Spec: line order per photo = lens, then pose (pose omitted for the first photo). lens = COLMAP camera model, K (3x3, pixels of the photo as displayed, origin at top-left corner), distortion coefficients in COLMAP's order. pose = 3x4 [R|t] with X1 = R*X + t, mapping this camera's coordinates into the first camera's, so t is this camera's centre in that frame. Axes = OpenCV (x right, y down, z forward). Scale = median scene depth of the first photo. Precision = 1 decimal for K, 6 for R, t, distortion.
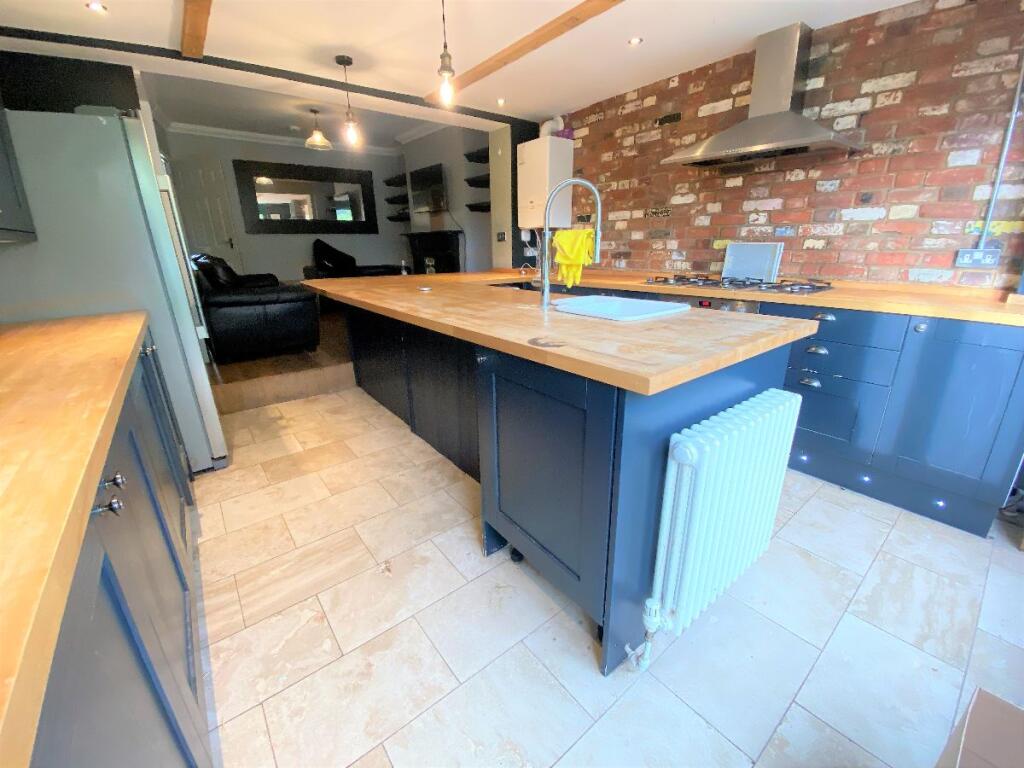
lens RADIAL K [[415.4, 0, 516.6], [0, 415.4, 386.5], [0, 0, 1]] dist [-0.018432, -0.003420]
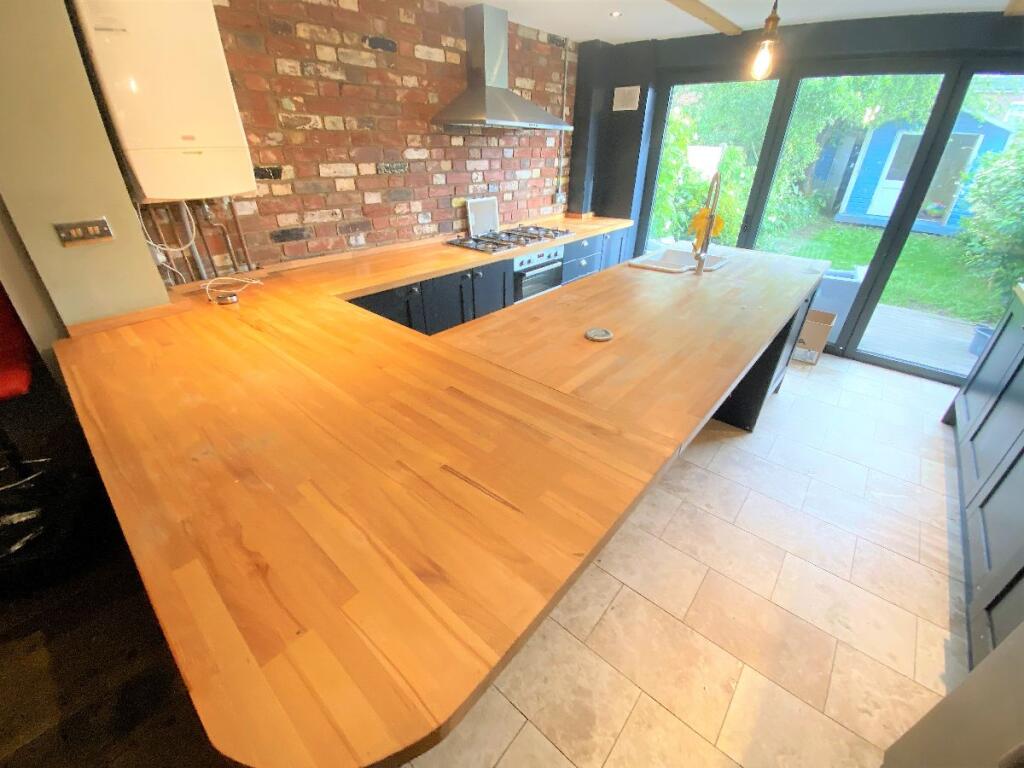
lens RADIAL K [[415.4, 0, 515.9], [0, 415.4, 384.1], [0, 0, 1]] dist [-0.018432, -0.003420]
pose [[-0.181534, -0.474497, 0.861335, -0.638871], [0.310901, 0.803269, 0.508035, -0.440316], [-0.932945, 0.360016, 0.001701, 0.978247]]
